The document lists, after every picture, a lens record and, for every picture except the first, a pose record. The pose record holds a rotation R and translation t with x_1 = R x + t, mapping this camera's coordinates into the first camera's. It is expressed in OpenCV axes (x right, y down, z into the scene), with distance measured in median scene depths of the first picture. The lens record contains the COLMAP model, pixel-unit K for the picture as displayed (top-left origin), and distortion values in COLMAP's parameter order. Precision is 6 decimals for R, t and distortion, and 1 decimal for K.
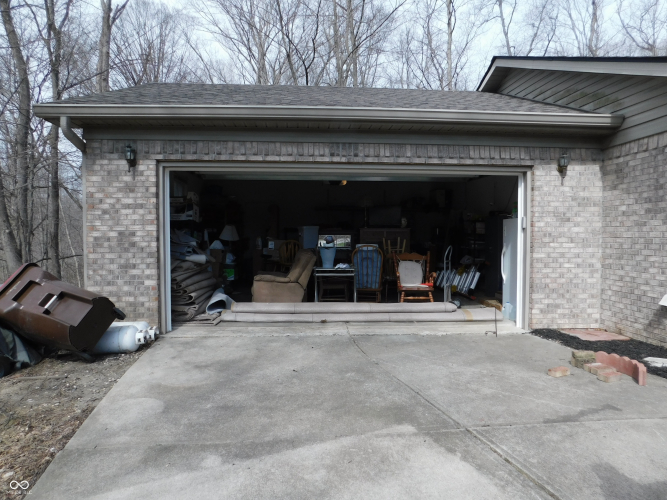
lens RADIAL K [[436.3, 0, 333.5], [0, 436.3, 250.0], [0, 0, 1]] dist [-0.083705, 0.068988]
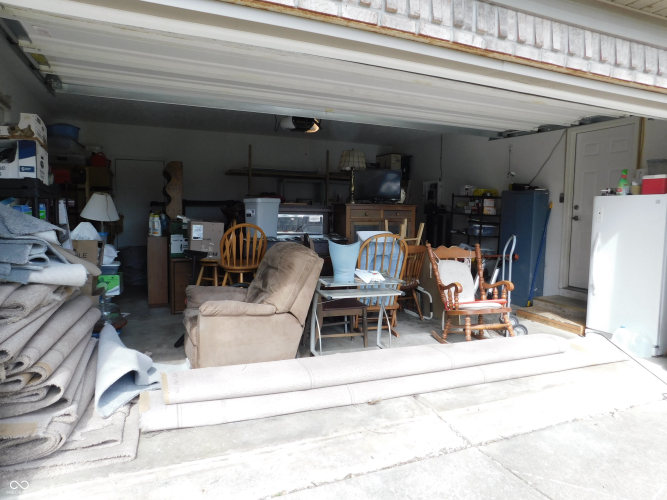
lens RADIAL K [[436.3, 0, 333.5], [0, 436.3, 250.0], [0, 0, 1]] dist [-0.083705, 0.068988]
pose [[0.942274, -0.015309, 0.334492, -0.199017], [-0.004510, 0.998284, 0.058392, -0.025310], [-0.334812, -0.056530, 0.940588, 0.520300]]
